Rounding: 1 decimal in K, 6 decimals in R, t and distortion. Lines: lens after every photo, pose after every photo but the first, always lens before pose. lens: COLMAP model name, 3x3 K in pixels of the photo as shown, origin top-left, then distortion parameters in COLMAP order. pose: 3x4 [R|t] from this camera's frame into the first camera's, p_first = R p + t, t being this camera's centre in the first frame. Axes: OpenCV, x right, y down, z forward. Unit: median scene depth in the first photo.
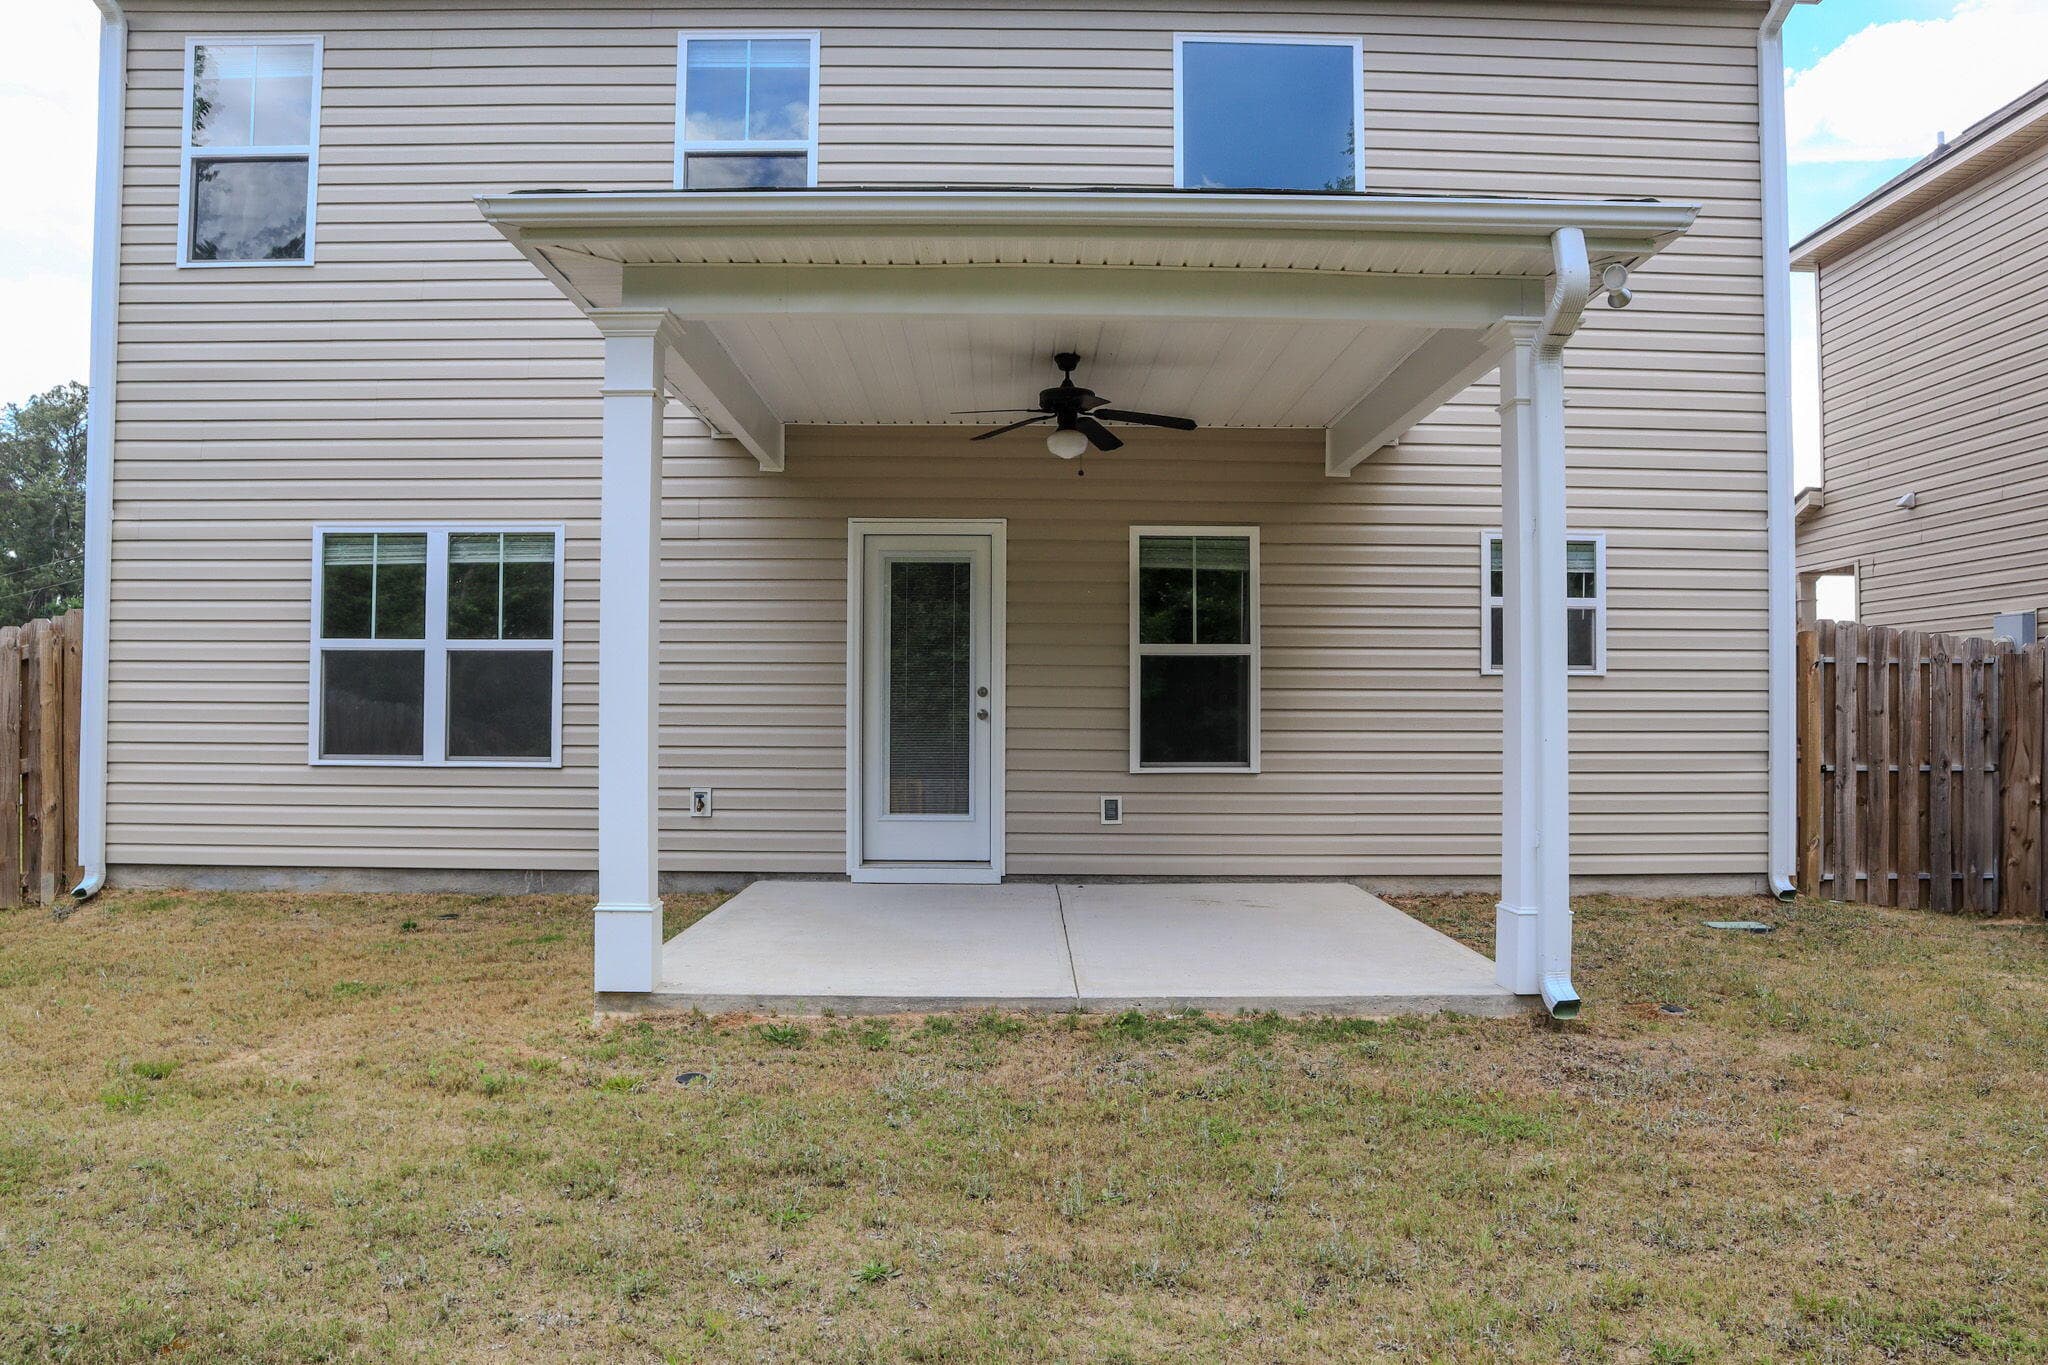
lens RADIAL K [[1406.2, 0, 1024.0], [0, 1406.2, 682.5], [0, 0, 1]] dist [-0.126715, 0.081537]
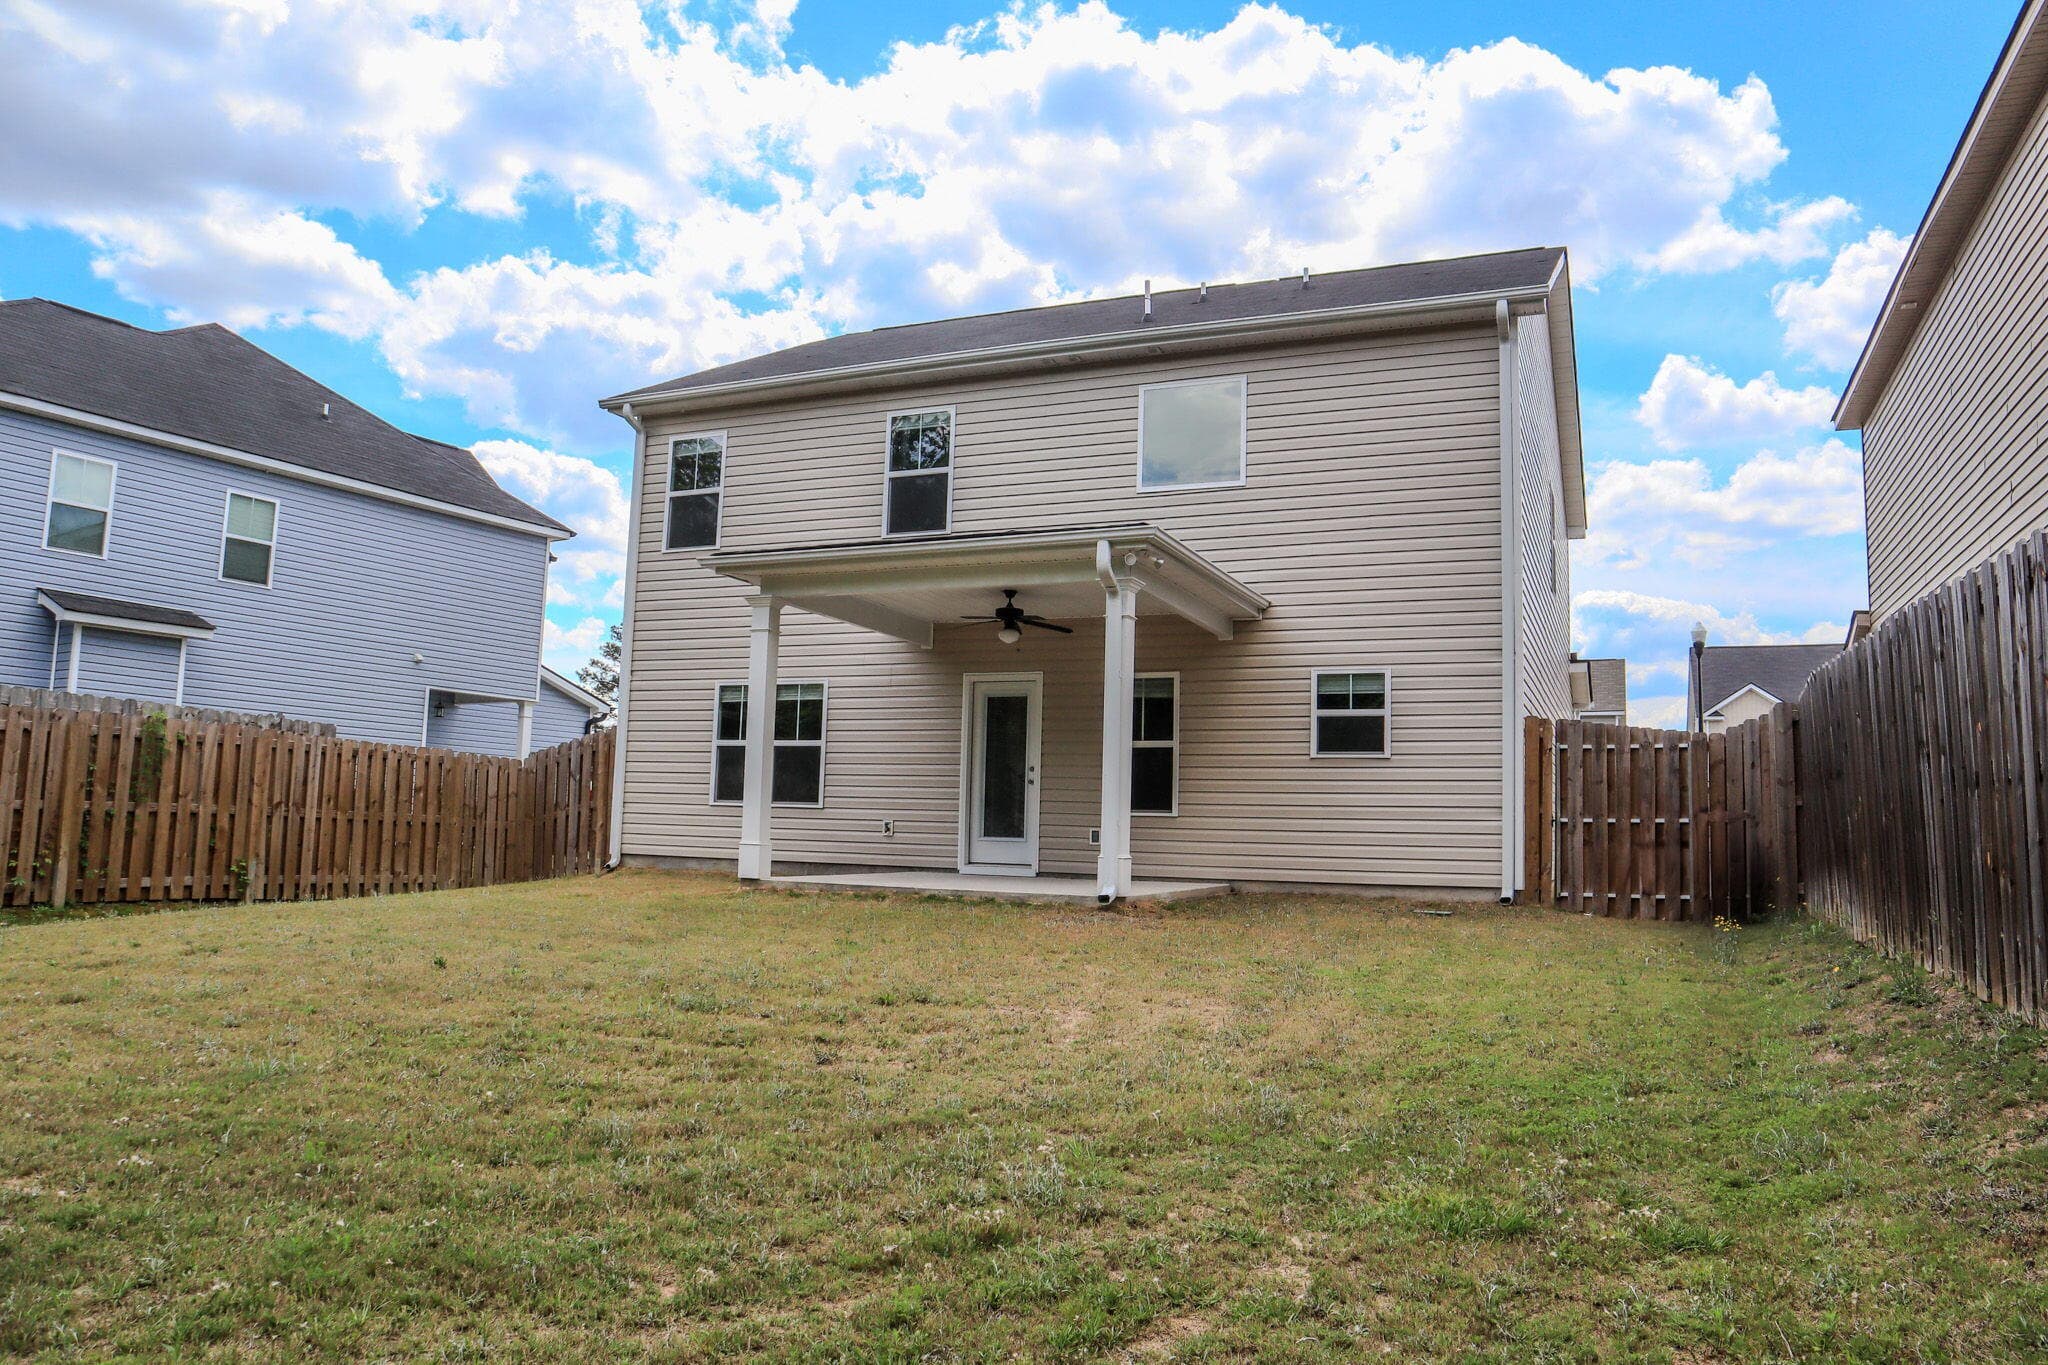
lens RADIAL K [[1422.6, 0, 1024.0], [0, 1422.6, 682.5], [0, 0, 1]] dist [-0.133932, 0.091566]
pose [[0.909552, -0.024006, -0.414896, 0.713246], [-0.014398, 0.995911, -0.089187, 0.058871], [0.415341, 0.087094, 0.905487, -0.640639]]
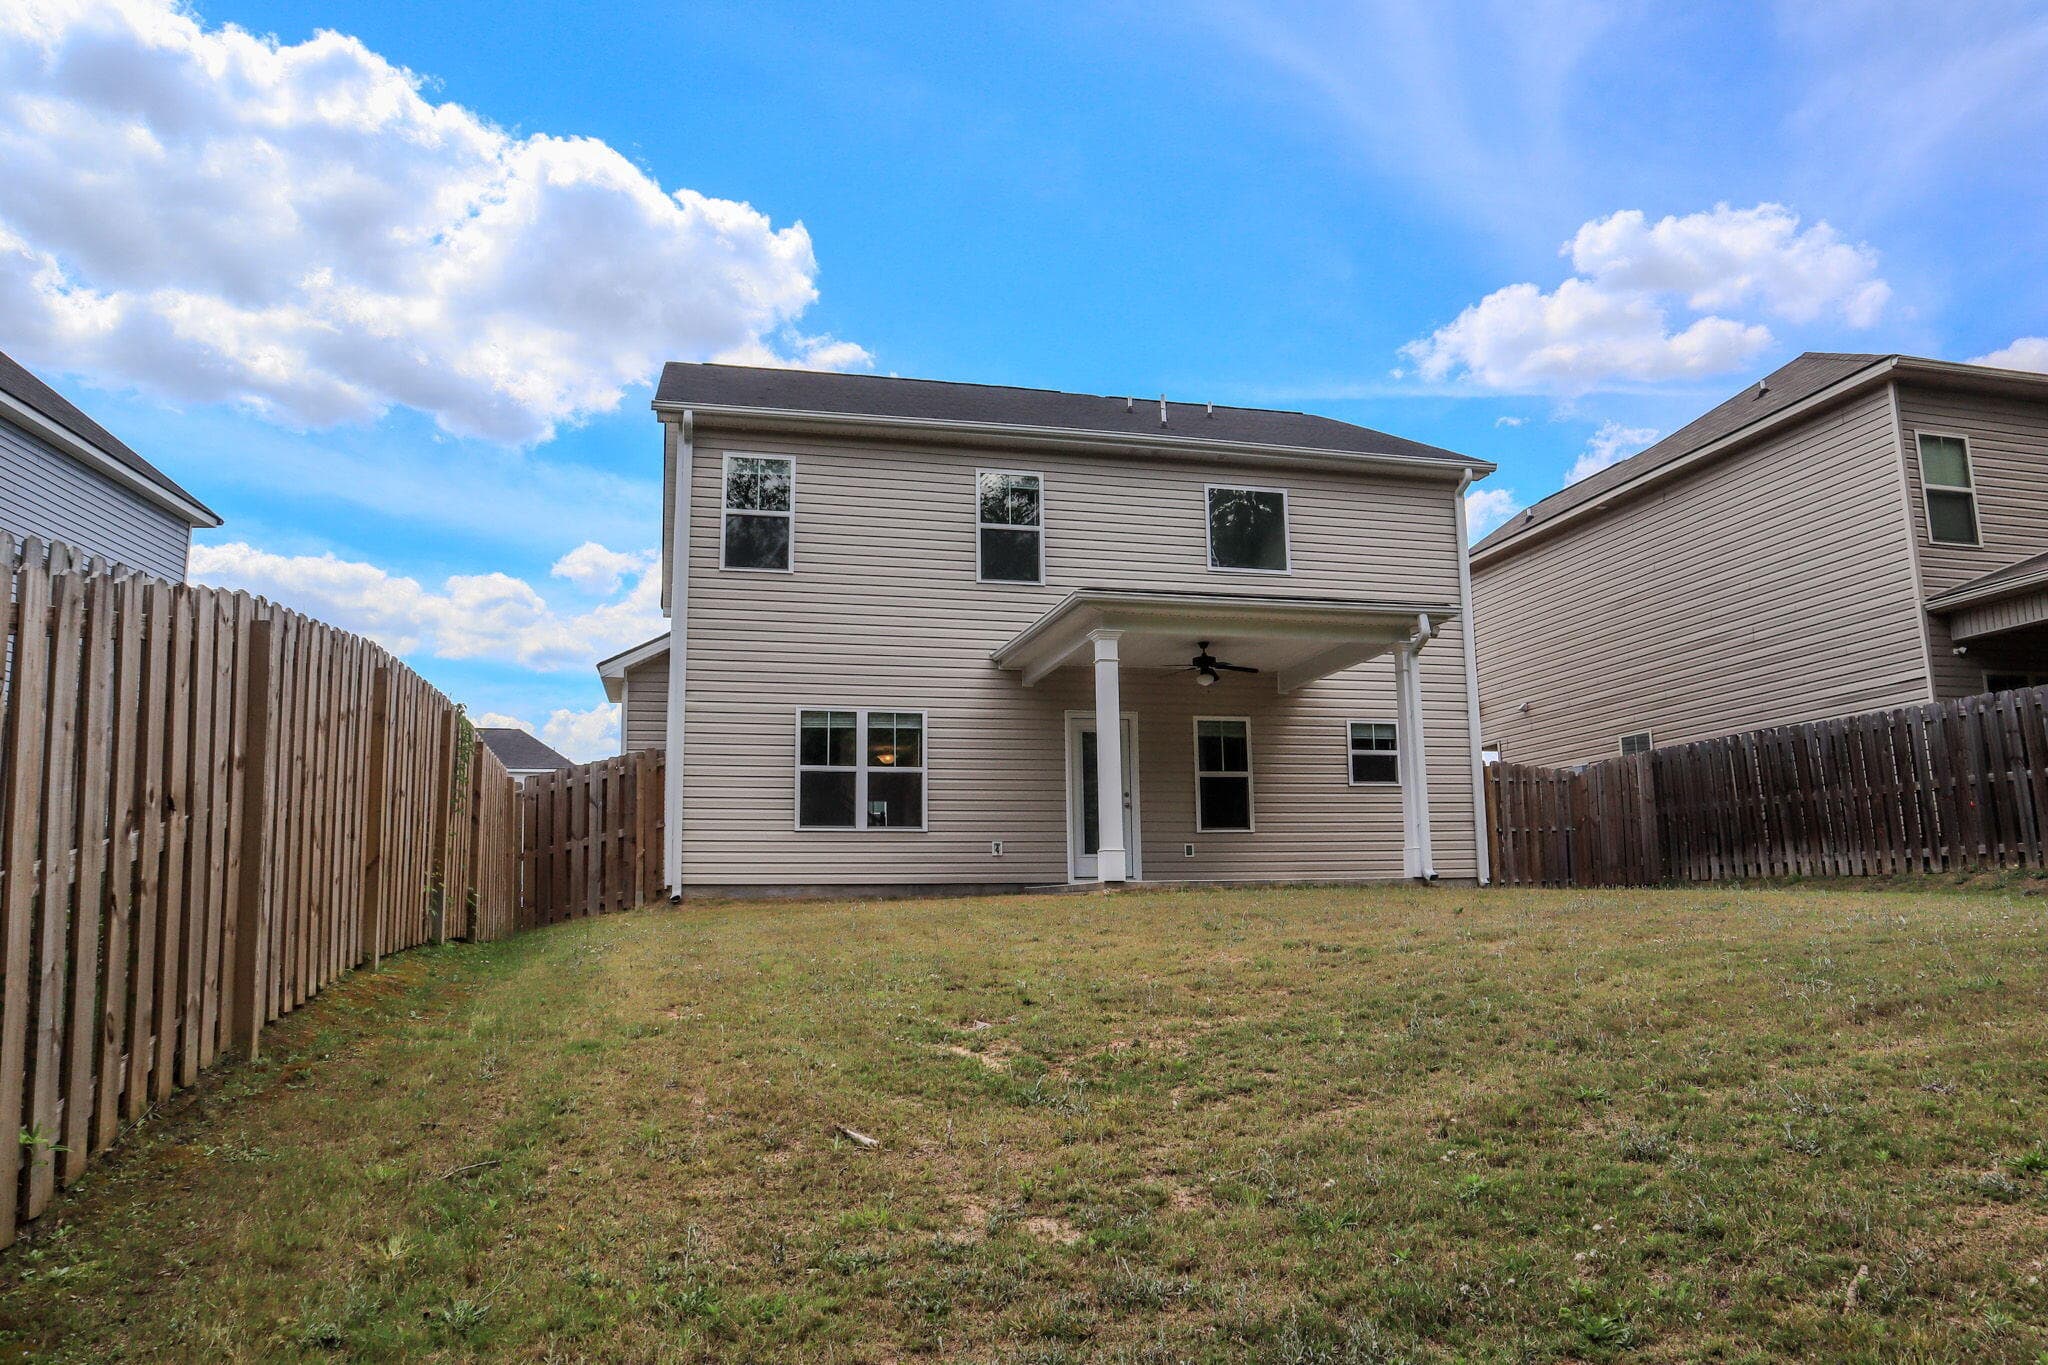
lens RADIAL K [[1406.2, 0, 1024.0], [0, 1406.2, 682.5], [0, 0, 1]] dist [-0.126715, 0.081537]
pose [[0.972145, 0.020442, 0.233488, -0.668312], [0.013757, 0.989495, -0.143910, 0.140194], [-0.233977, 0.143113, 0.961651, -0.983314]]
